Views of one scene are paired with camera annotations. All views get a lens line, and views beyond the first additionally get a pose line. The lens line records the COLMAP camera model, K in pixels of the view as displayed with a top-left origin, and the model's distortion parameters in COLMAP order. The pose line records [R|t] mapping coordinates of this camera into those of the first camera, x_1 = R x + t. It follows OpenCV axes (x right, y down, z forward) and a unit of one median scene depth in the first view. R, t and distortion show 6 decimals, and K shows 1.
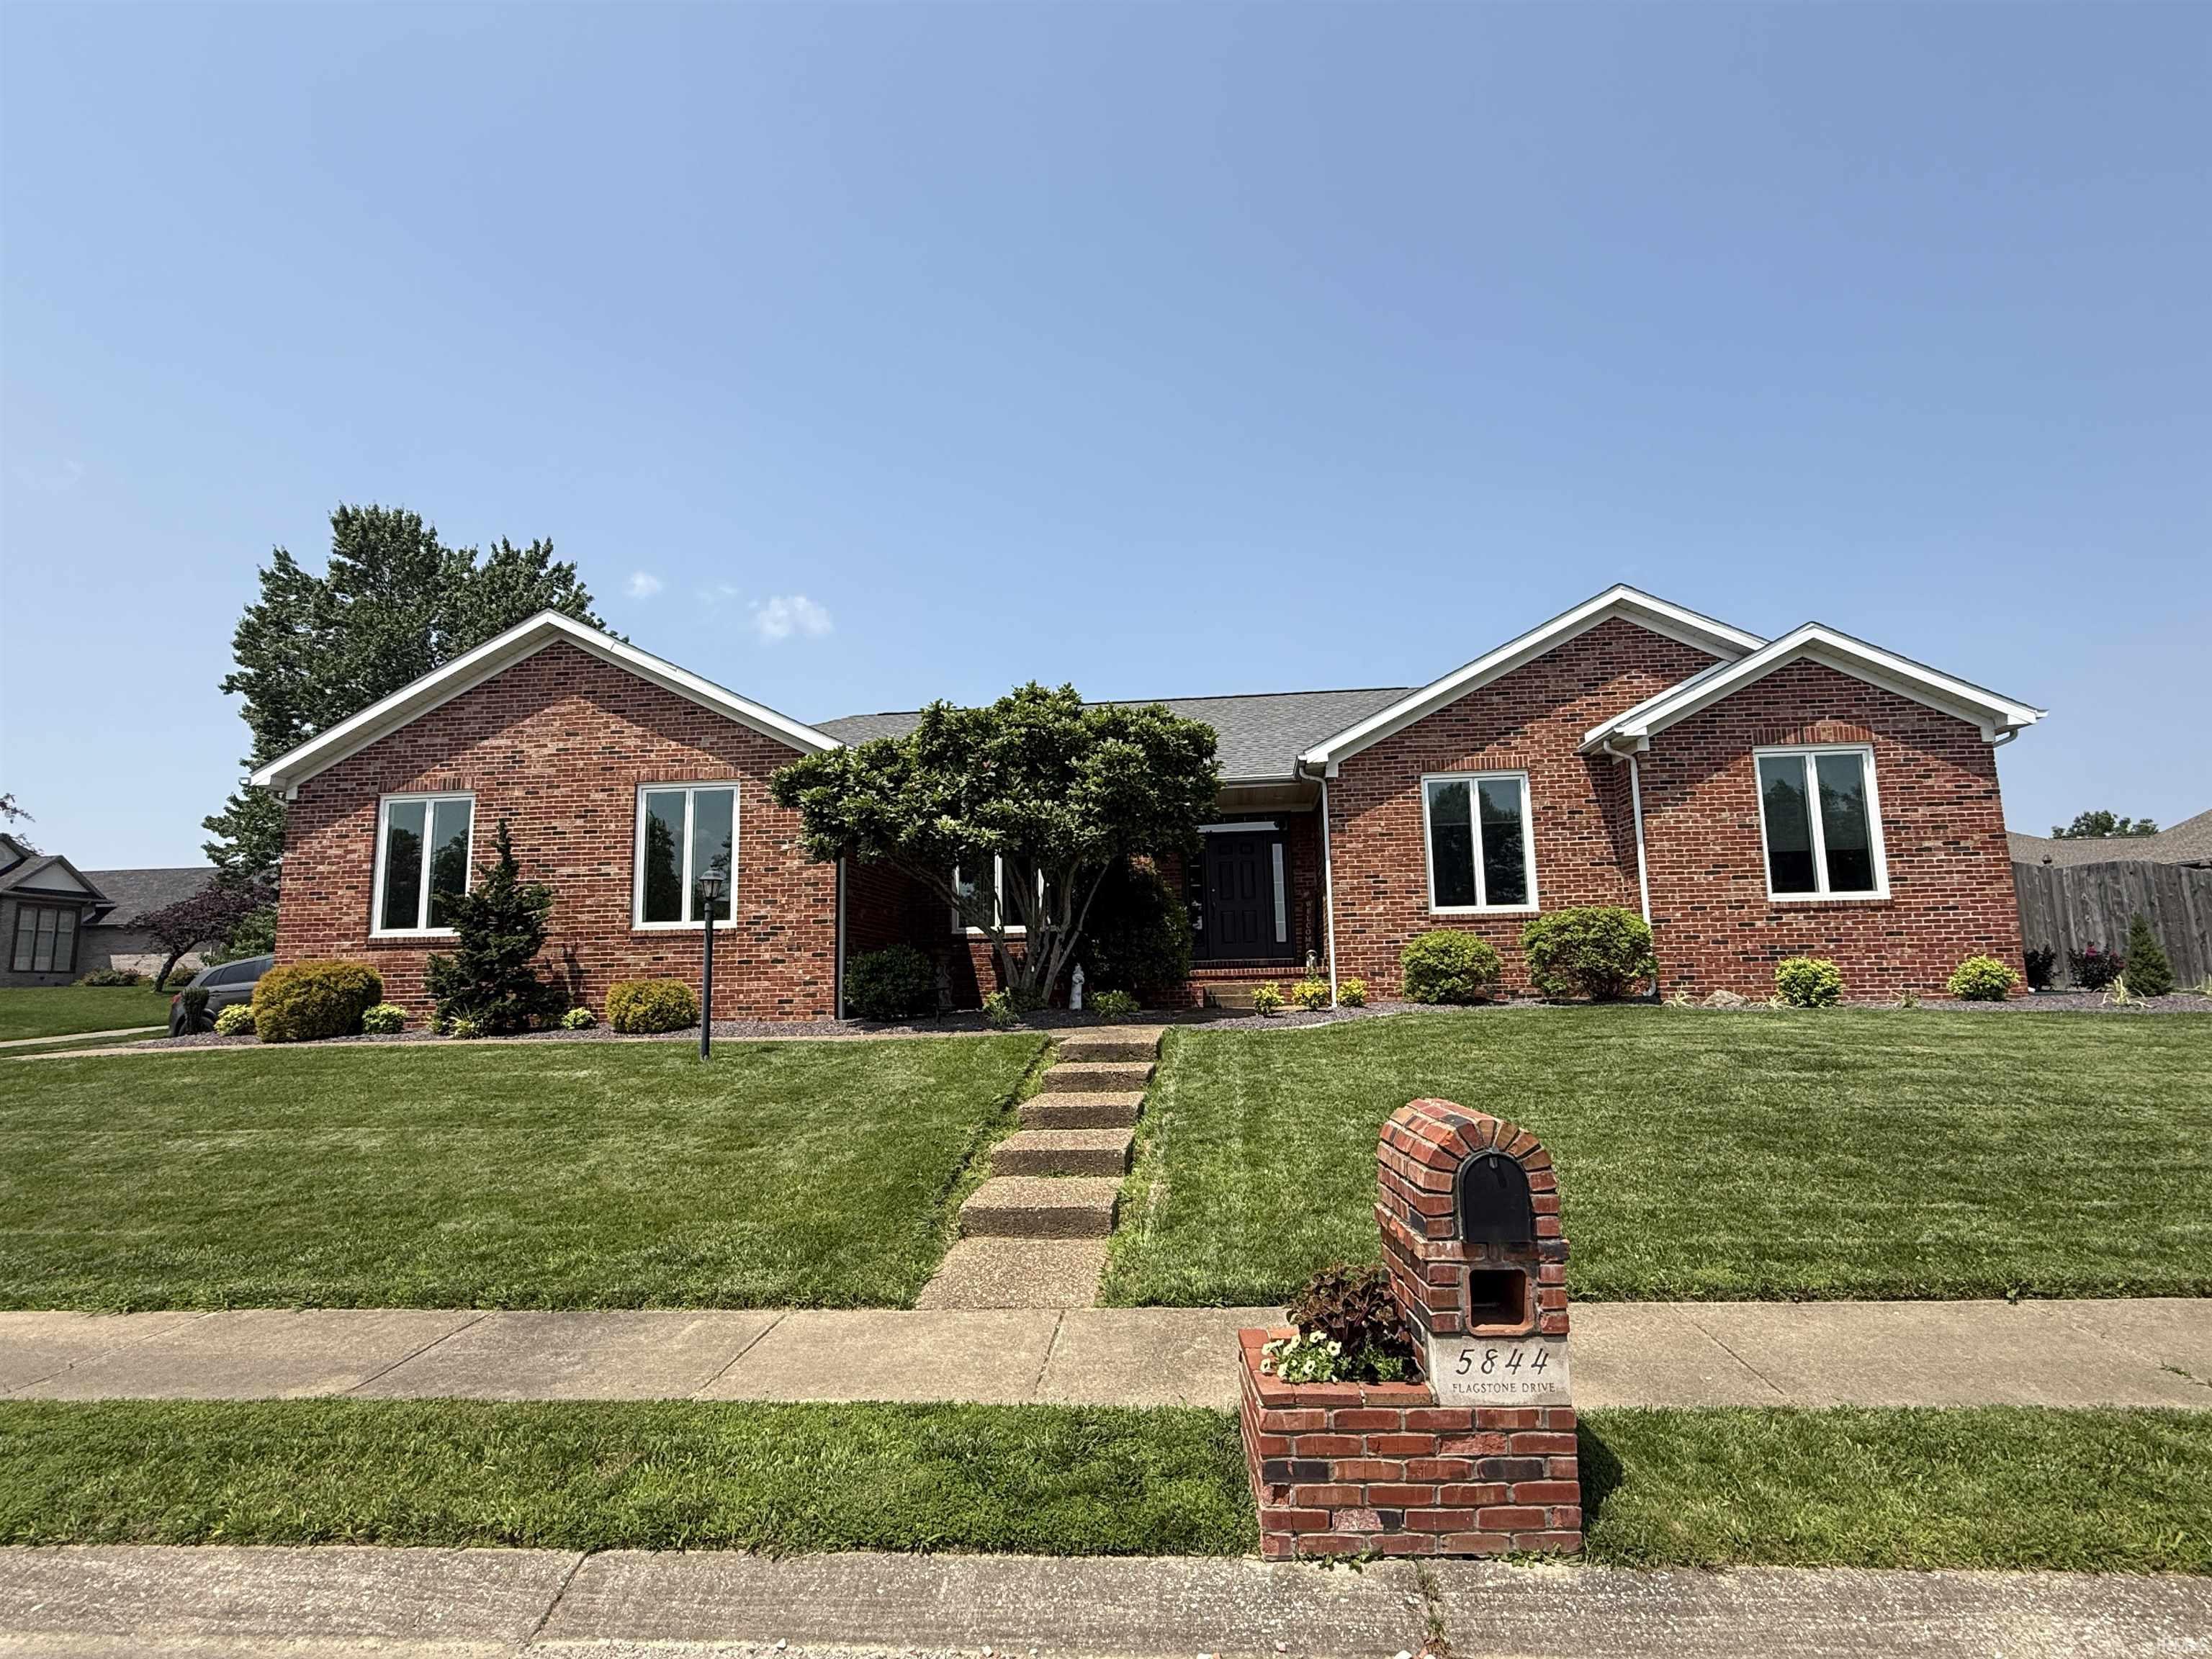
lens RADIAL K [[1082.7, 0, 1107.2], [0, 1082.7, 842.5], [0, 0, 1]] dist [0.001306, -0.000101]
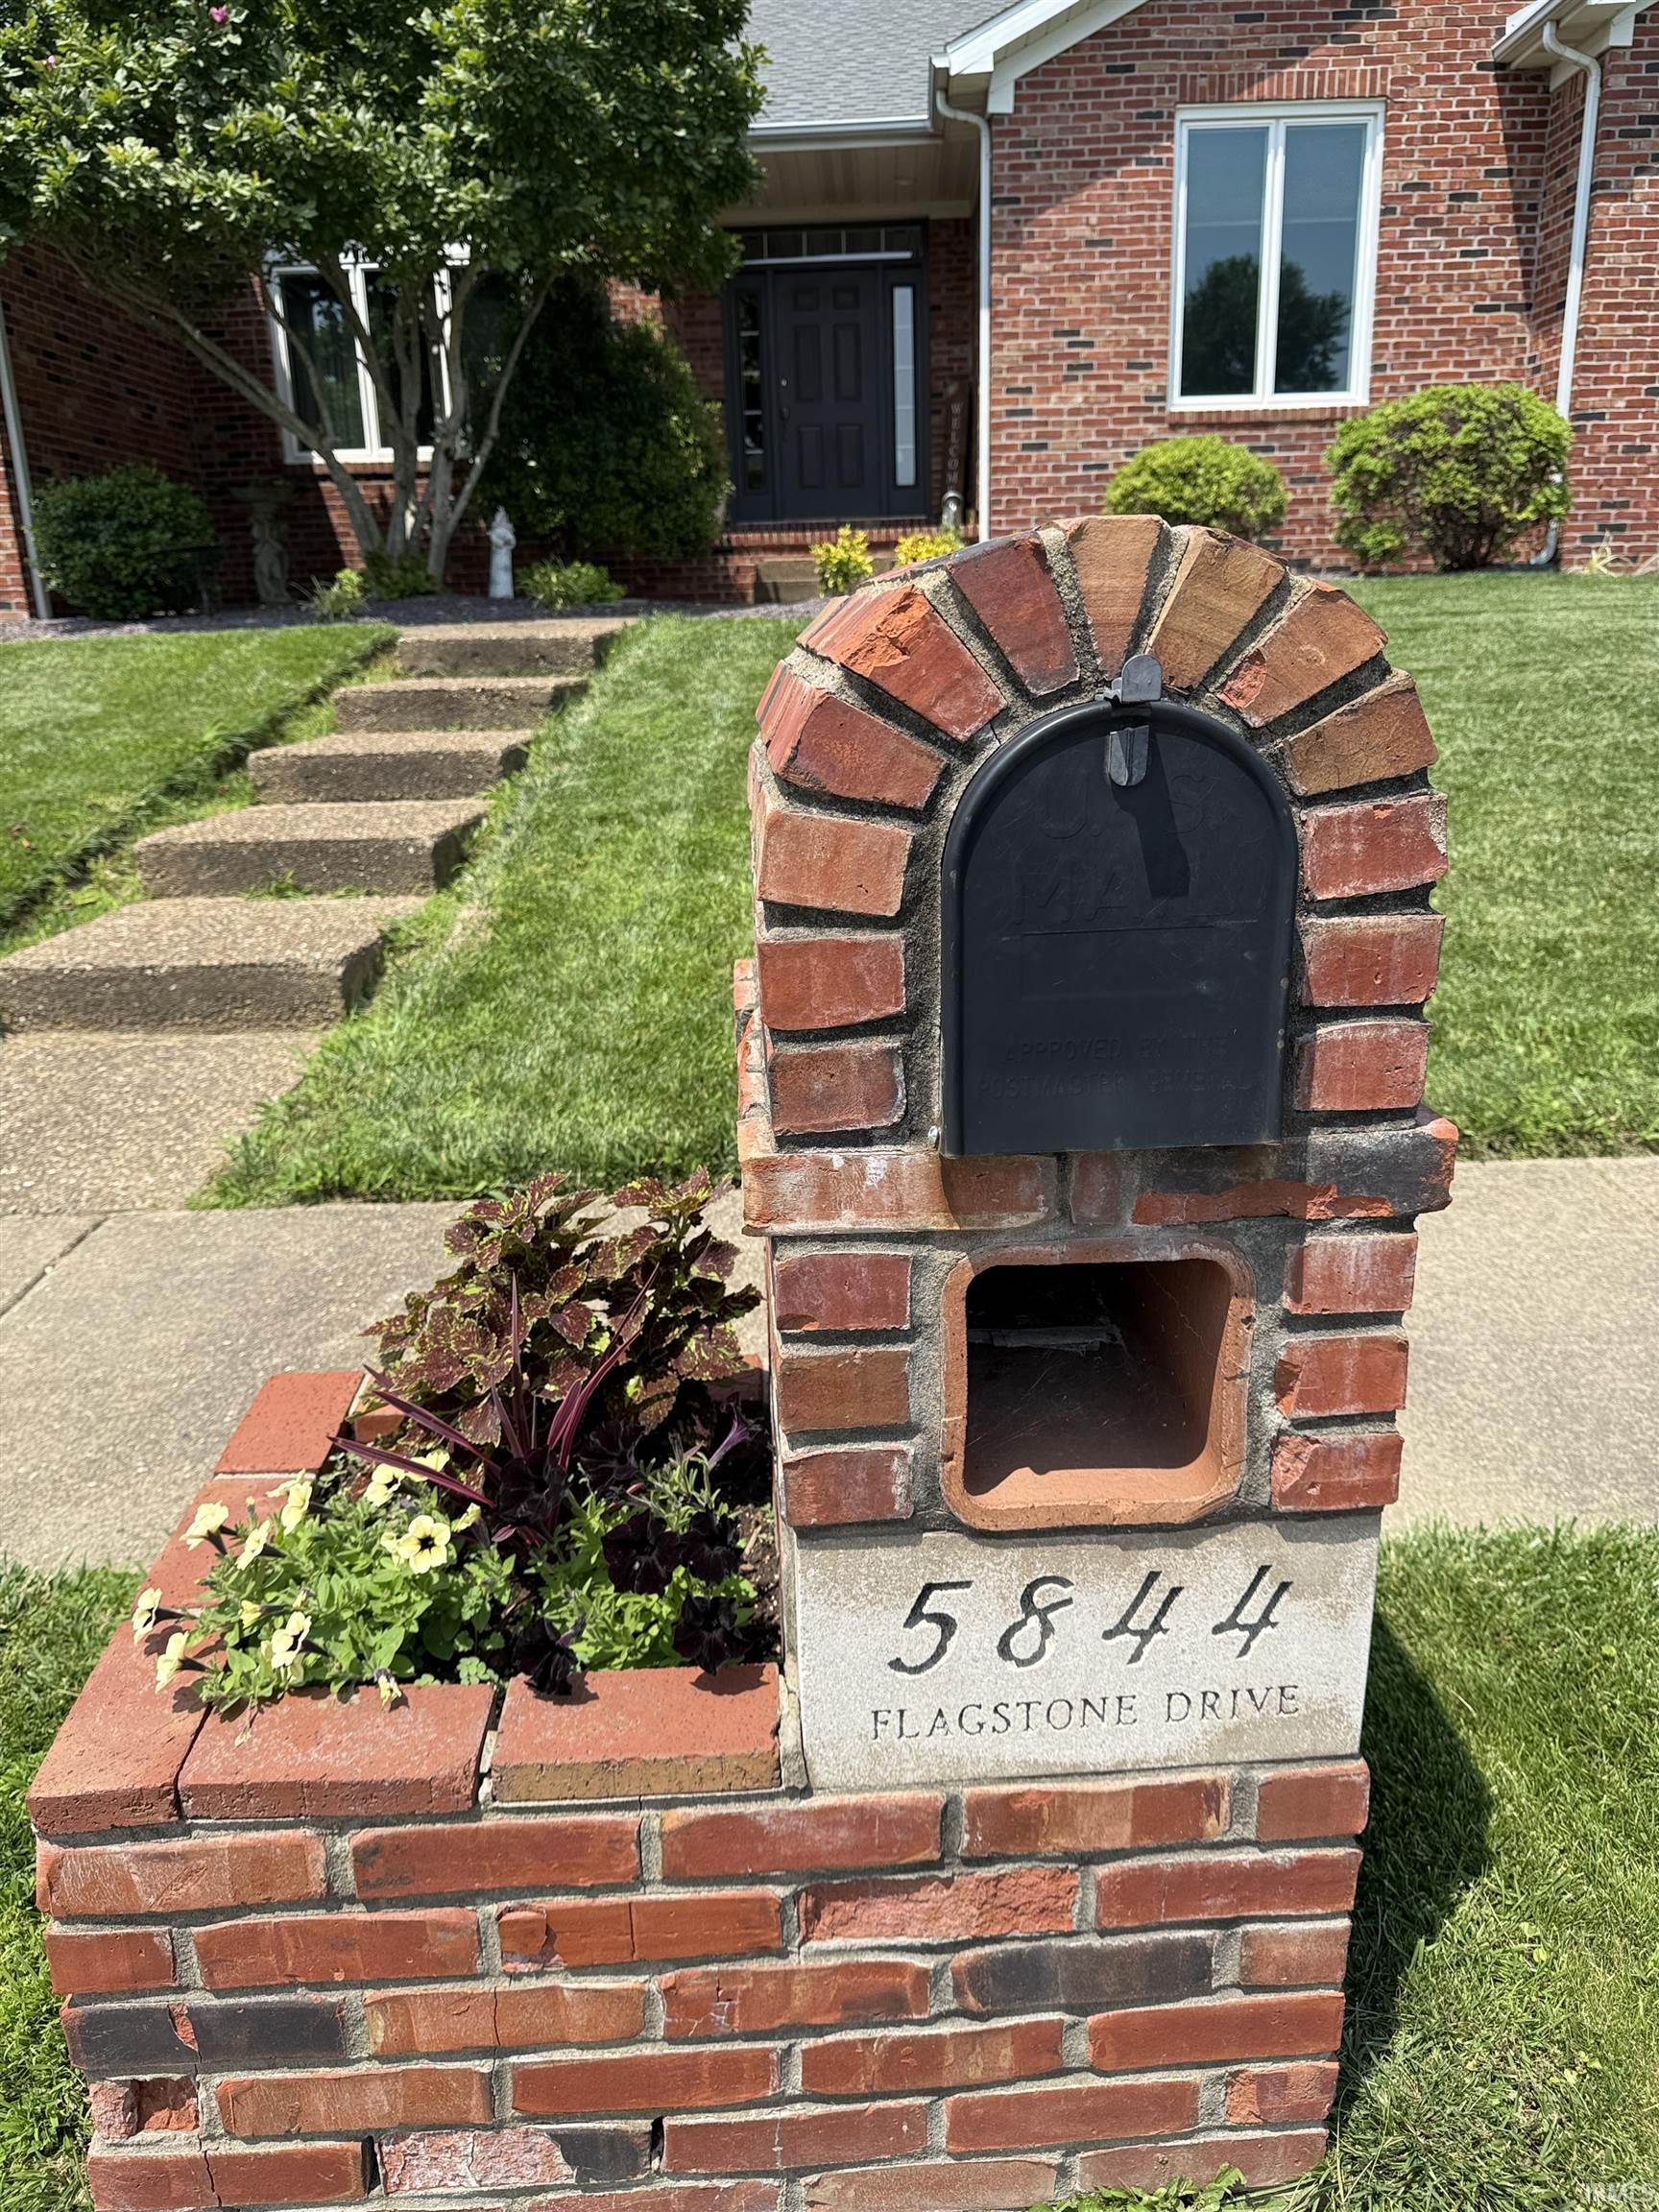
lens RADIAL K [[1564.8, 0, 829.5], [0, 1564.8, 1106.0], [0, 0, 1]] dist [0.021096, -0.036387]
pose [[0.996947, -0.030007, 0.072088, 0.105458], [-0.002812, 0.908819, 0.417182, 0.088373], [-0.078034, -0.416111, 0.905960, 0.273029]]
